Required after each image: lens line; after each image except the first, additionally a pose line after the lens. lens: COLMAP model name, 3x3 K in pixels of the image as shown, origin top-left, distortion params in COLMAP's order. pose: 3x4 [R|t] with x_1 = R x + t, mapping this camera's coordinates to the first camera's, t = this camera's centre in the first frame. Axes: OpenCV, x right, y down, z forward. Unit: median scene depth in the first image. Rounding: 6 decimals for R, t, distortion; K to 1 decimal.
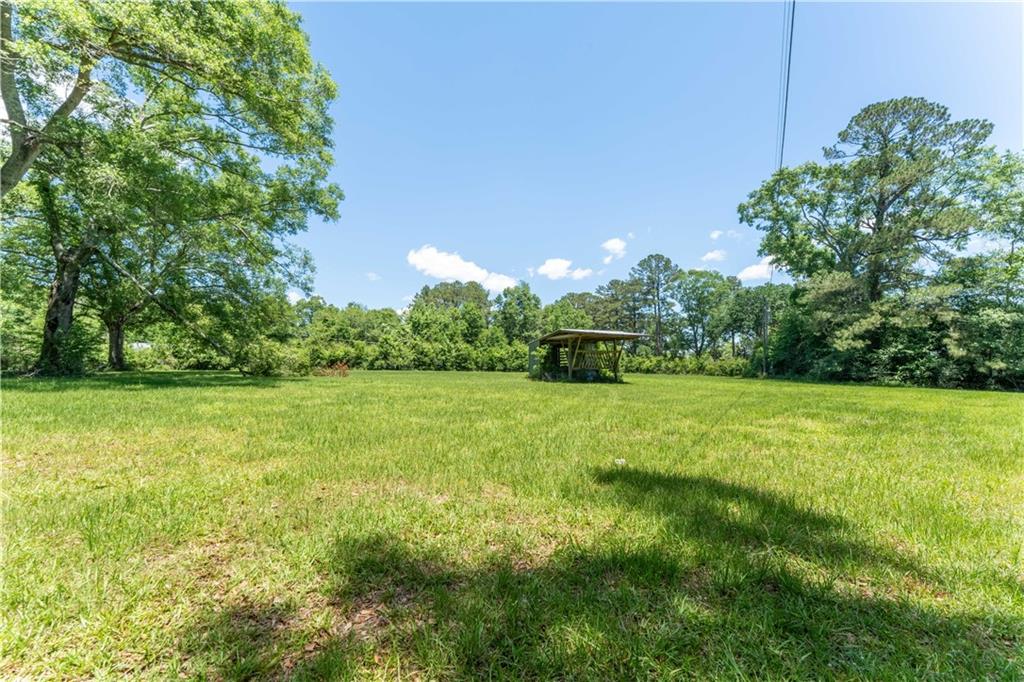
lens RADIAL K [[408.1, 0, 508.0], [0, 408.1, 343.0], [0, 0, 1]] dist [0.000107, 0.000007]
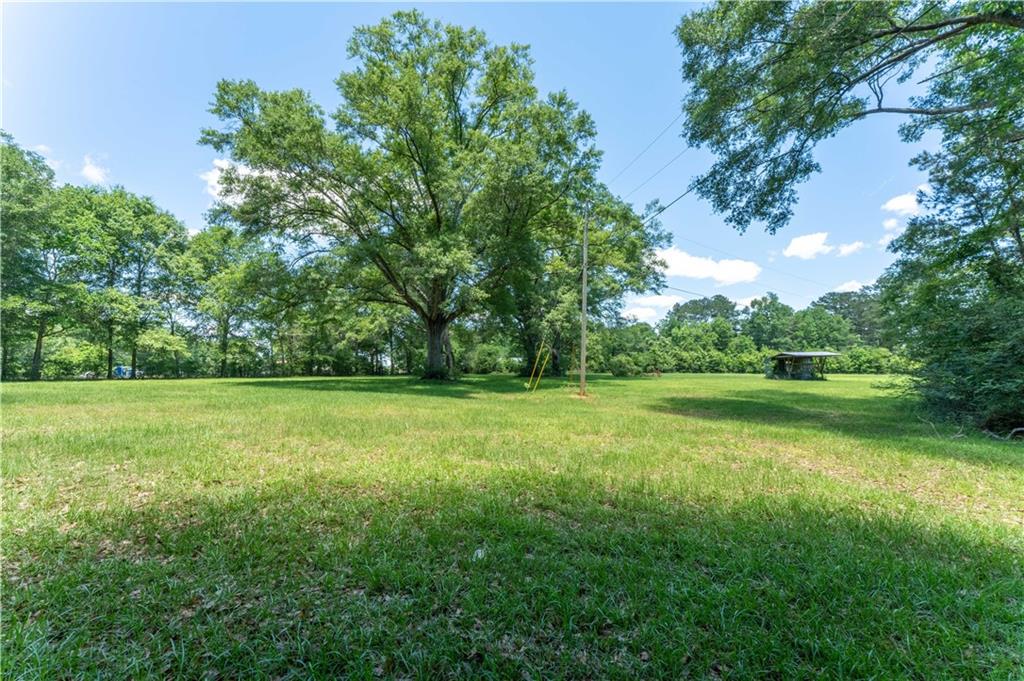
lens RADIAL K [[404.3, 0, 509.2], [0, 404.3, 344.8], [0, 0, 1]] dist [0.001951, 0.000091]
pose [[0.847245, -0.041245, -0.529598, 0.014111], [0.041624, 0.999070, -0.011218, -0.030575], [0.529569, -0.012540, 0.848174, -0.391422]]
